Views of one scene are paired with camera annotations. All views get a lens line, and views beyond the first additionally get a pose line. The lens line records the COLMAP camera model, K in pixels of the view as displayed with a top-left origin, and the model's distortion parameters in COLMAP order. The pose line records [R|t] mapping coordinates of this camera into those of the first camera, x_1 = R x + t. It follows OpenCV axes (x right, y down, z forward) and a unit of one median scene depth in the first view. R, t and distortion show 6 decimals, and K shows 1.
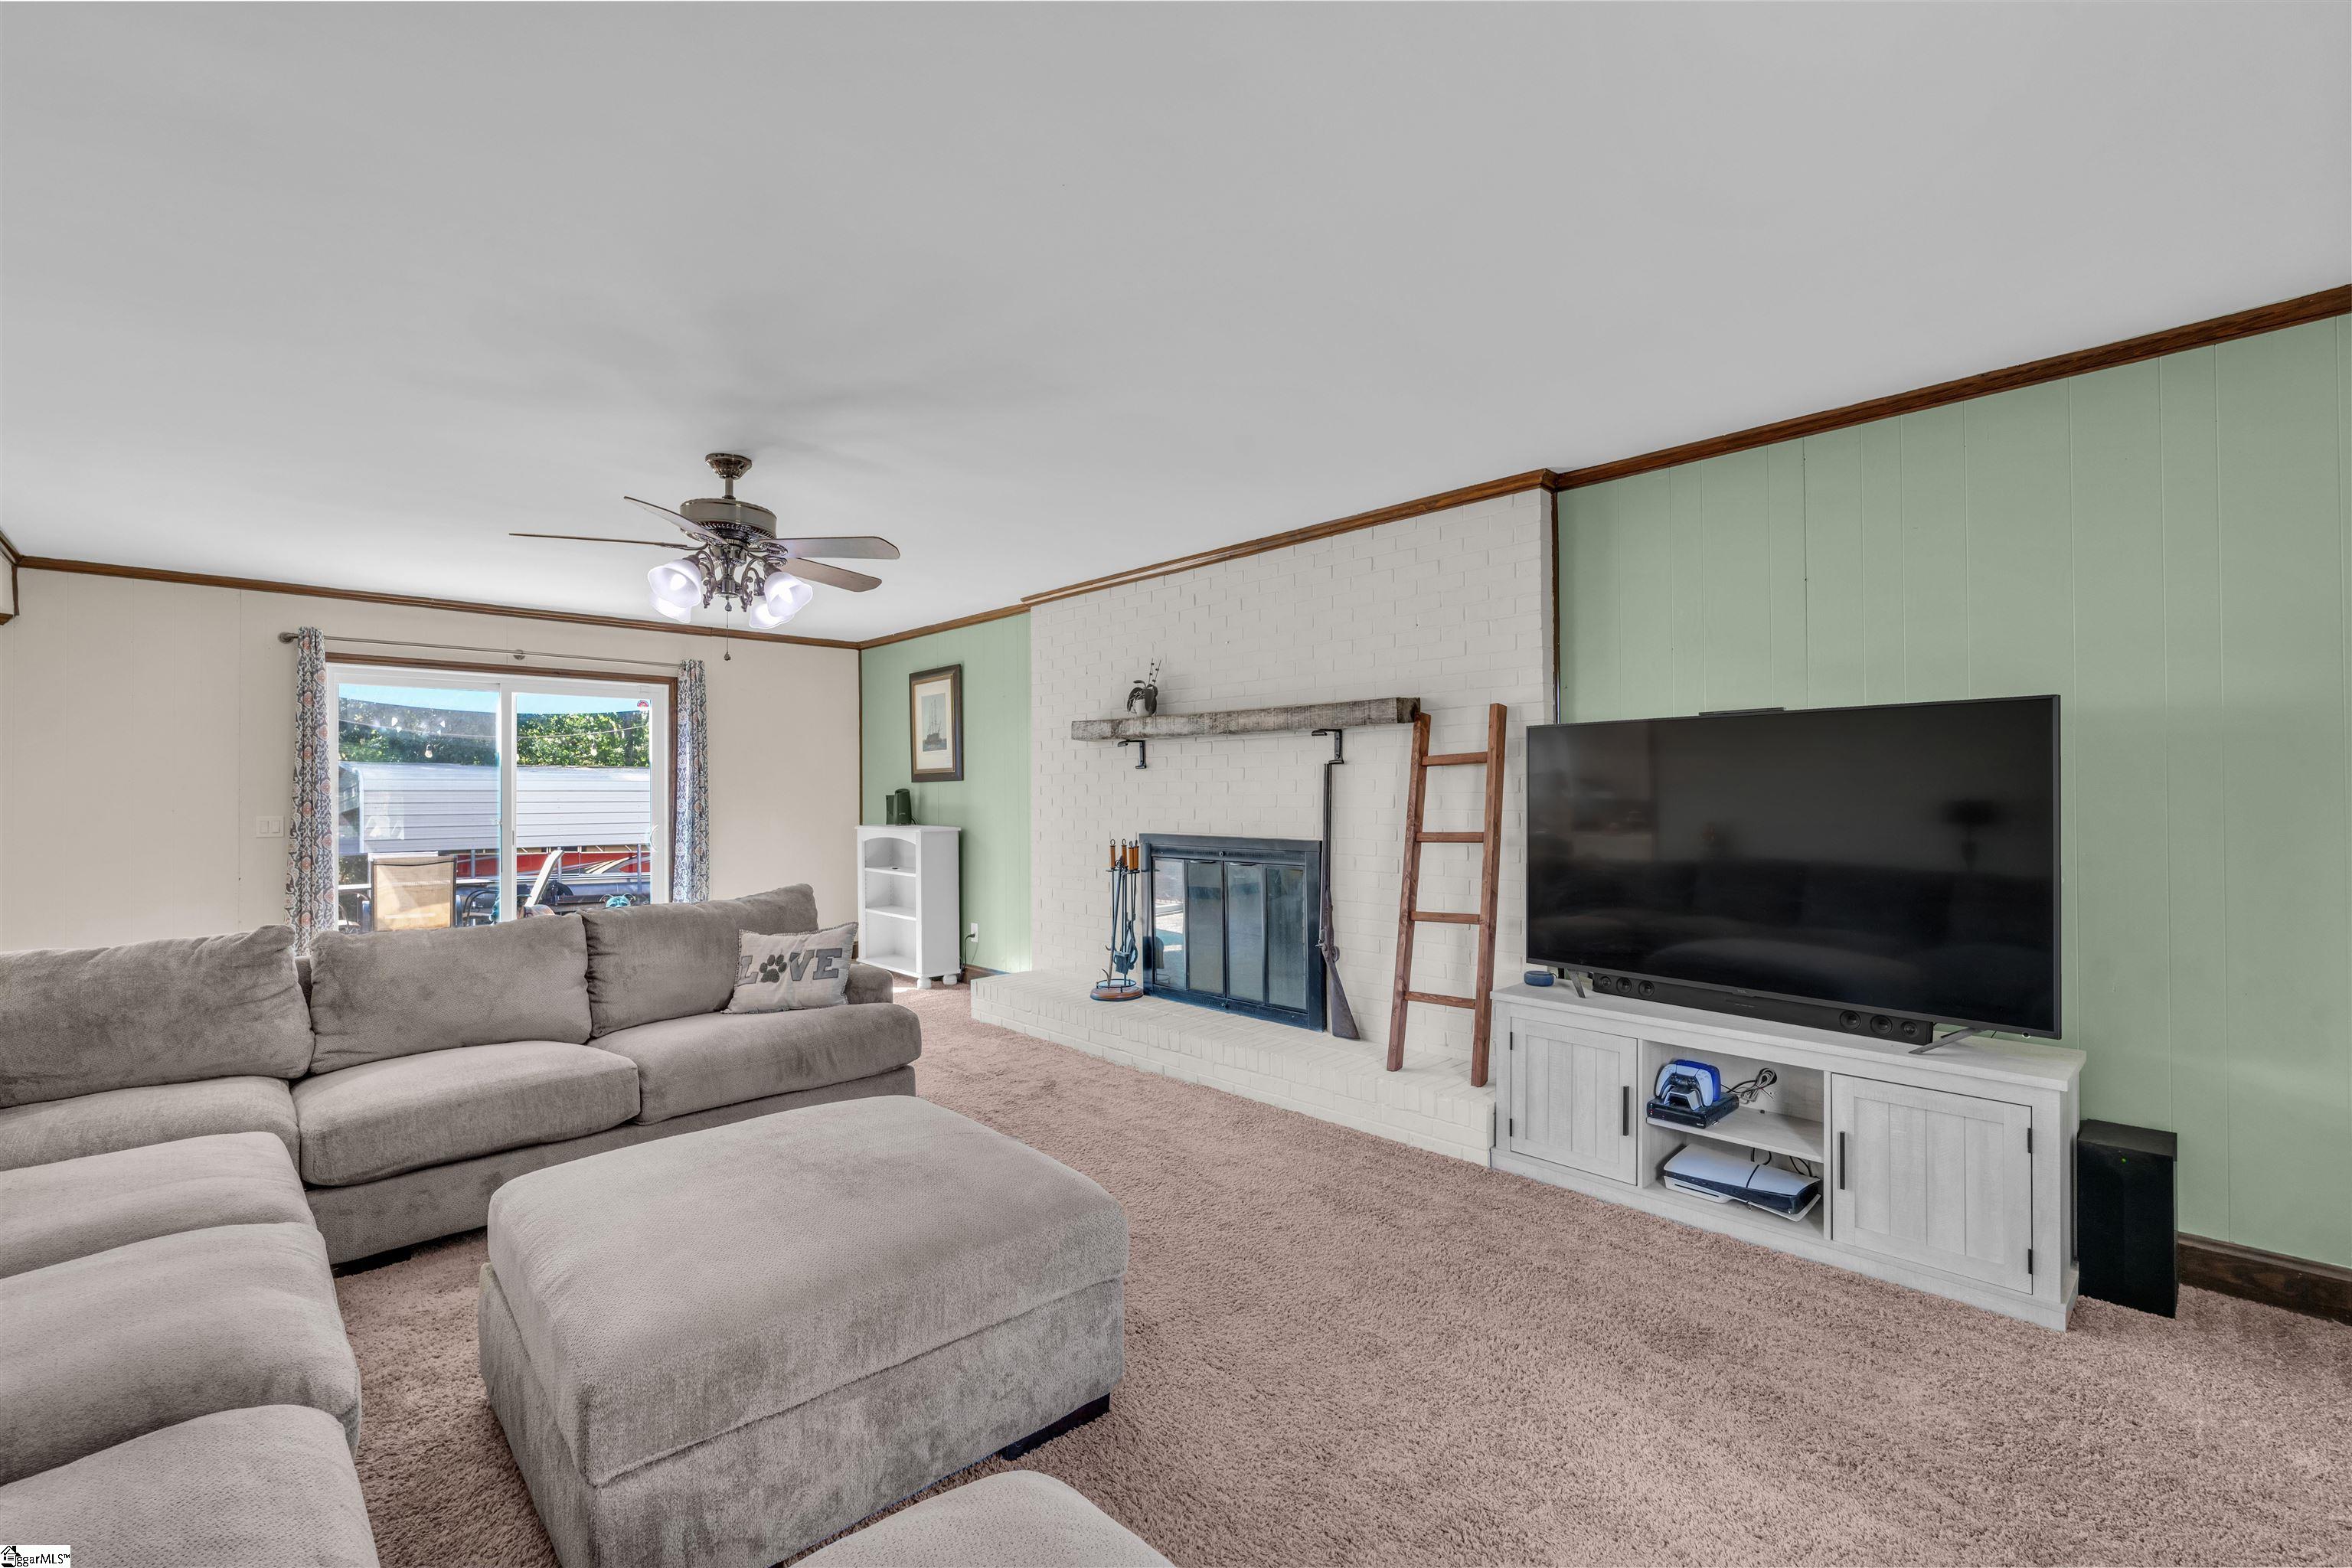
lens RADIAL K [[1044.9, 0, 1174.0], [0, 1044.9, 774.6], [0, 0, 1]] dist [0.001806, 0.000759]
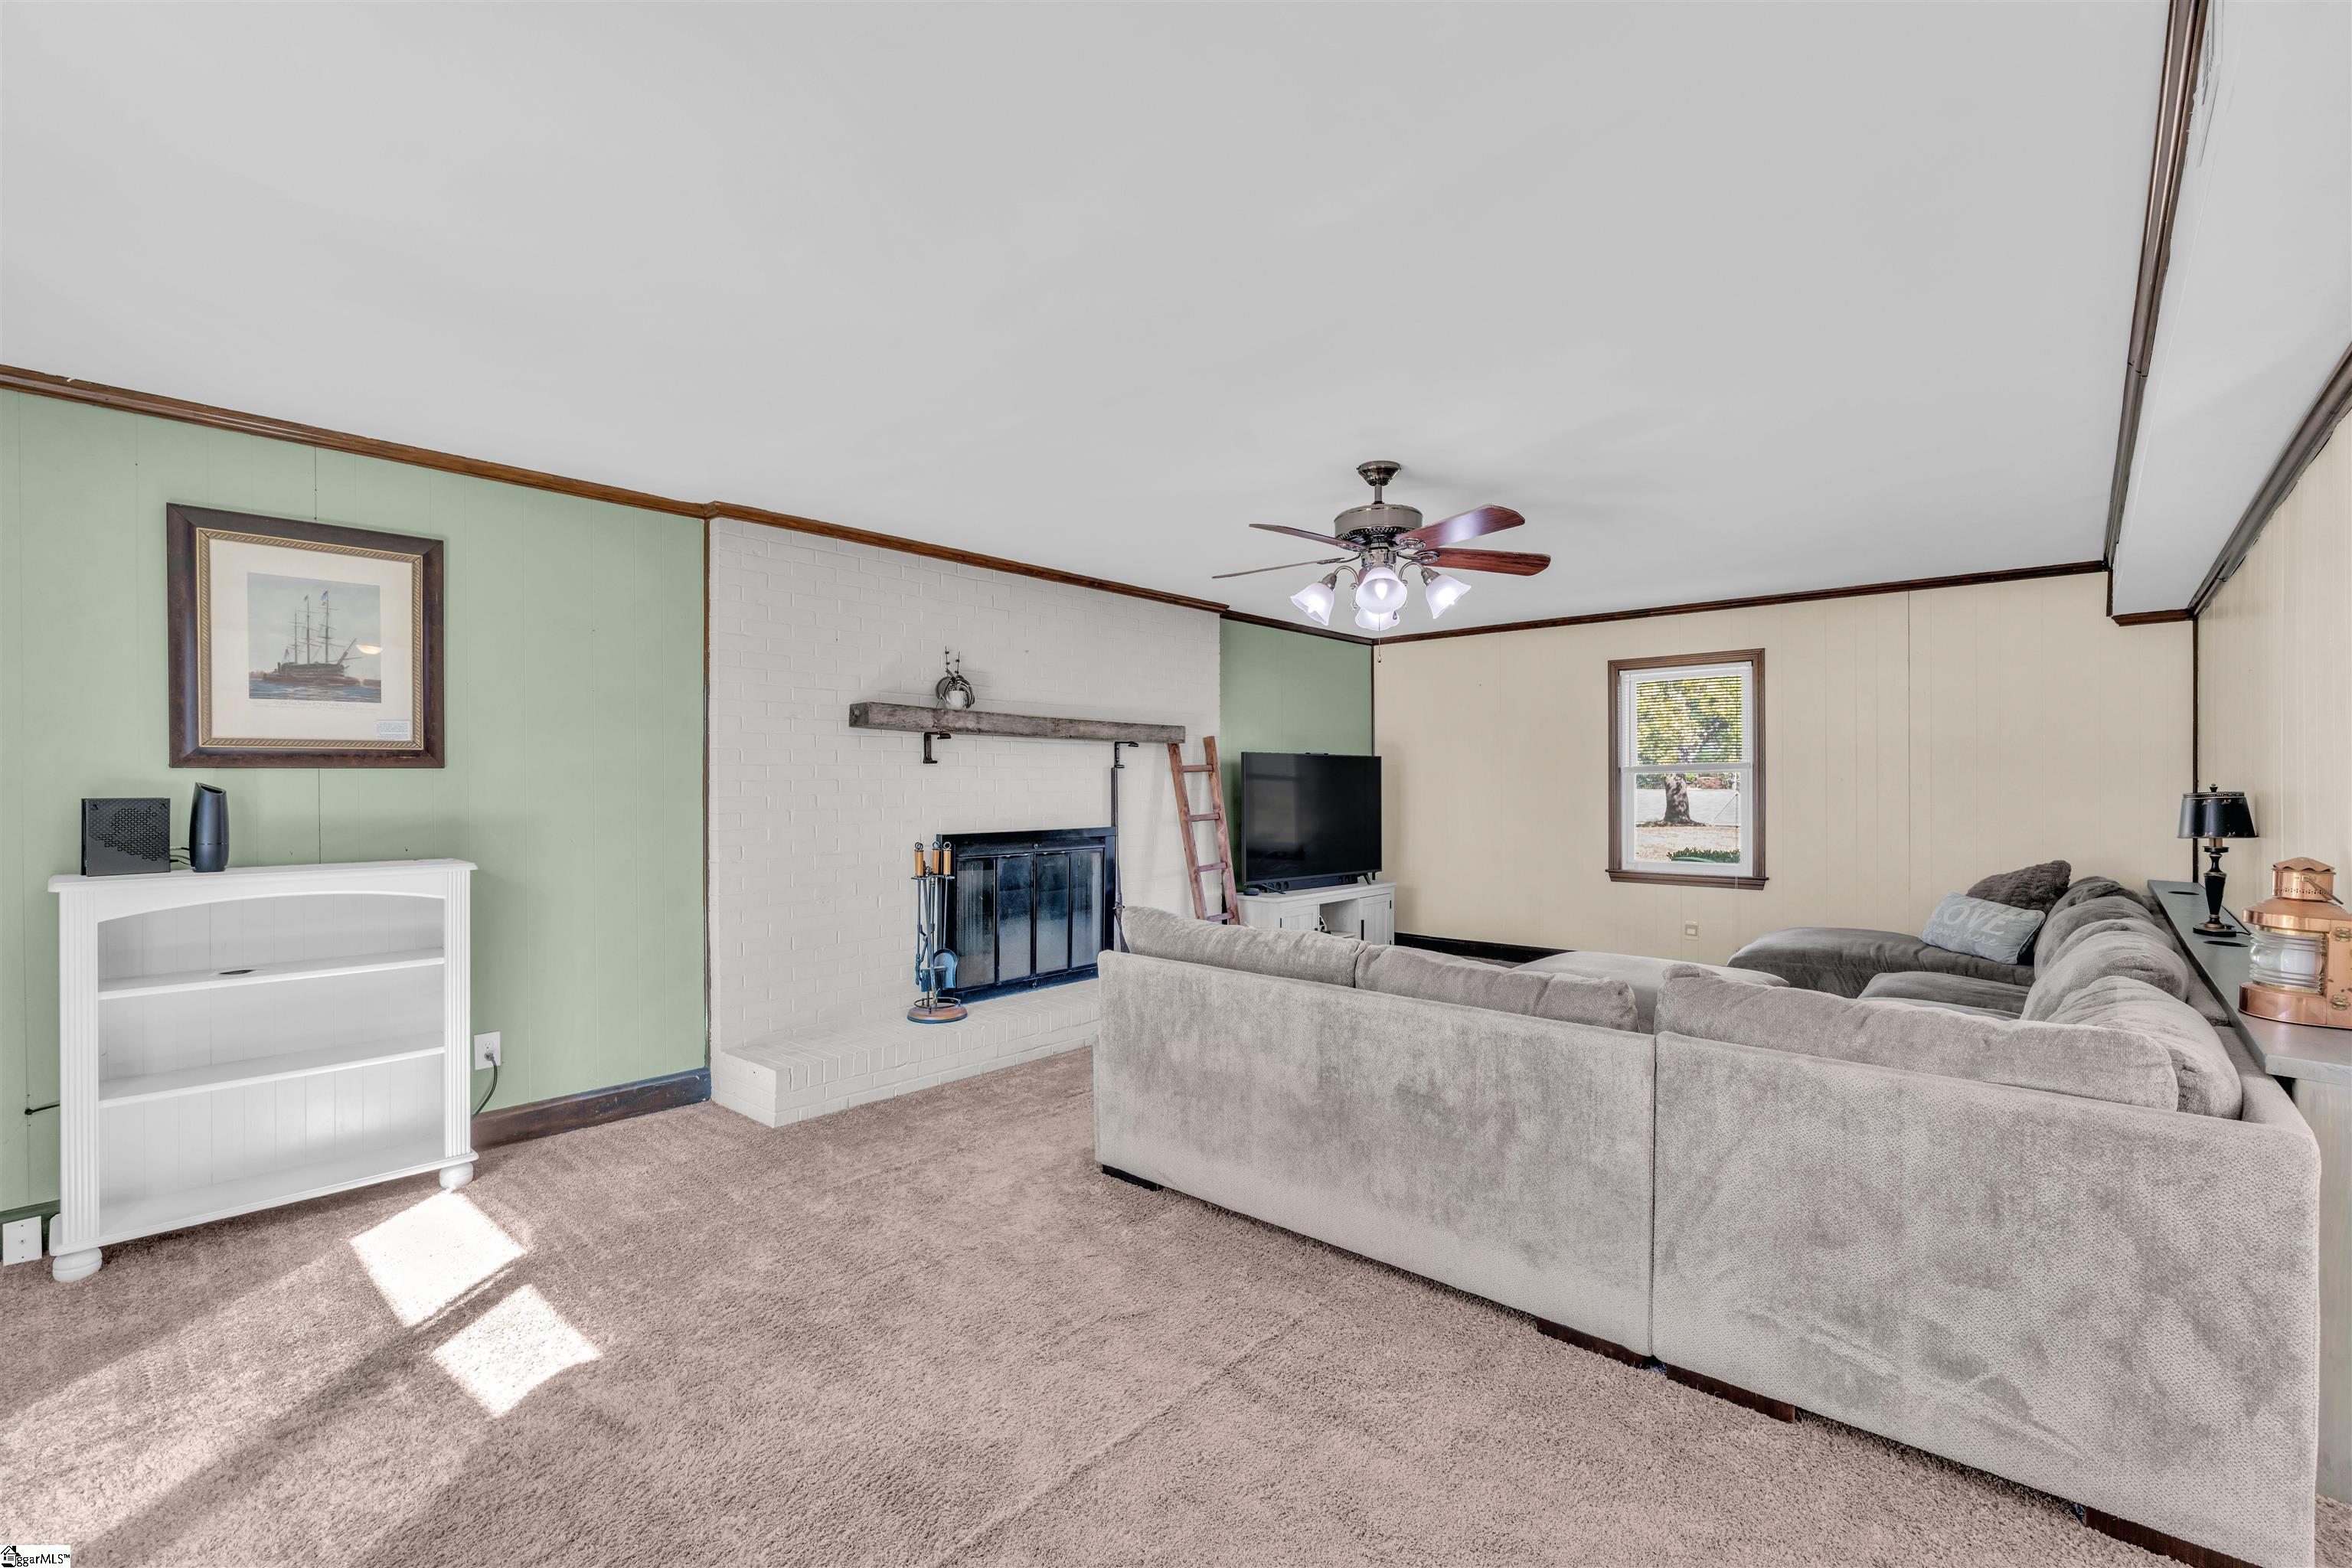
lens RADIAL K [[1044.9, 0, 1169.2], [0, 1044.9, 774.3], [0, 0, 1]] dist [0.001806, 0.000759]
pose [[-0.106969, 0.007569, 0.994234, -1.089656], [-0.022587, 0.999694, -0.010041, 0.008399], [-0.994006, -0.023531, -0.106766, 1.011013]]
